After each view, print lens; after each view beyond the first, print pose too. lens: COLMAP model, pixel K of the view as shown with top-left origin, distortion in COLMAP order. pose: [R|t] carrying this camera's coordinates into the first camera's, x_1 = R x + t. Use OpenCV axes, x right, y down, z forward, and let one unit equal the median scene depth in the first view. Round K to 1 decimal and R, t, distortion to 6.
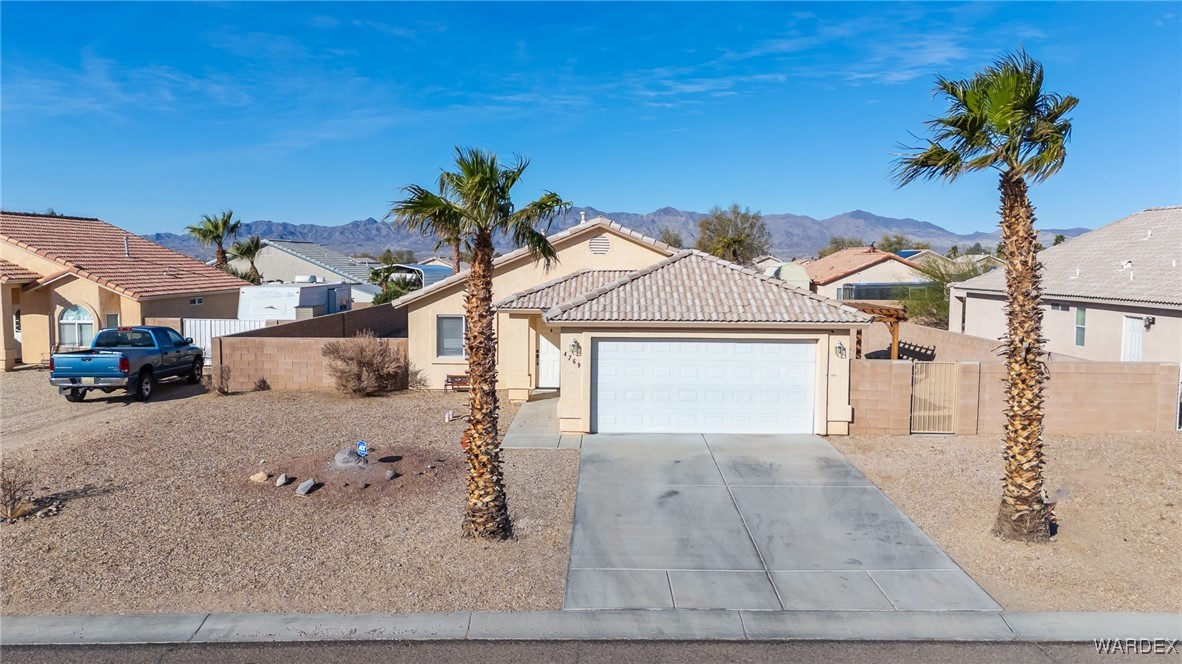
lens RADIAL K [[861.1, 0, 589.4], [0, 861.1, 335.0], [0, 0, 1]] dist [0.060451, -0.042968]
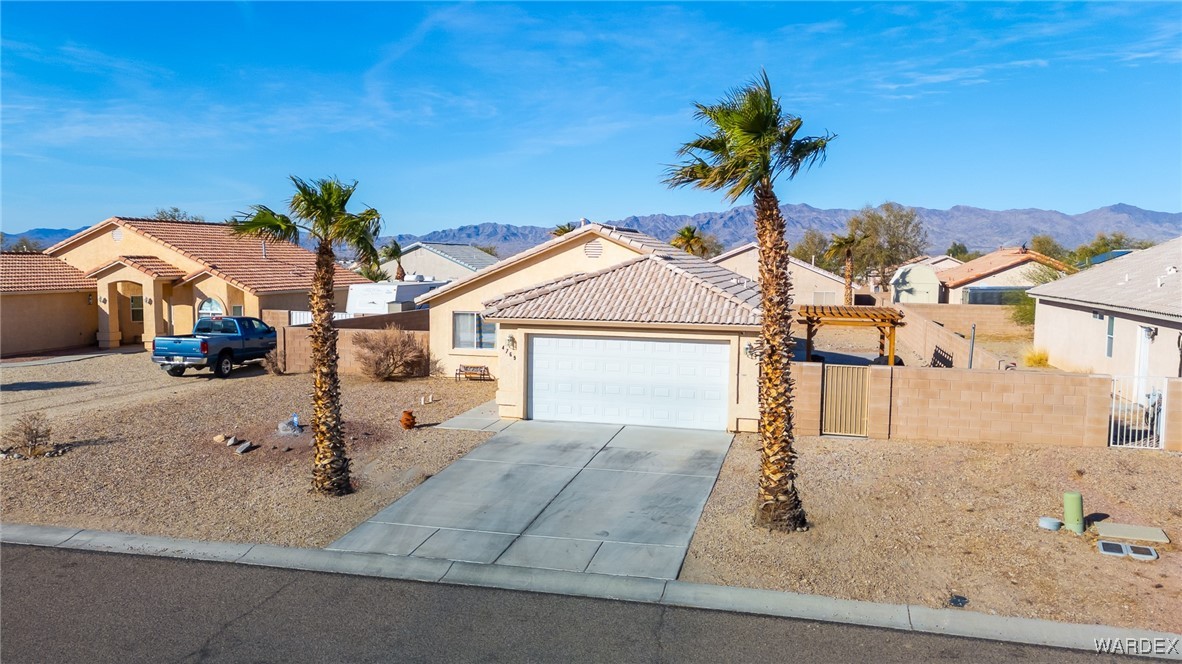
lens RADIAL K [[861.1, 0, 607.1], [0, 861.1, 311.3], [0, 0, 1]] dist [0.060451, -0.042968]
pose [[0.969044, 0.017897, -0.246240, 0.351415], [-0.024454, 0.999422, -0.023596, -0.001747], [0.245675, 0.028888, 0.968922, -0.061317]]
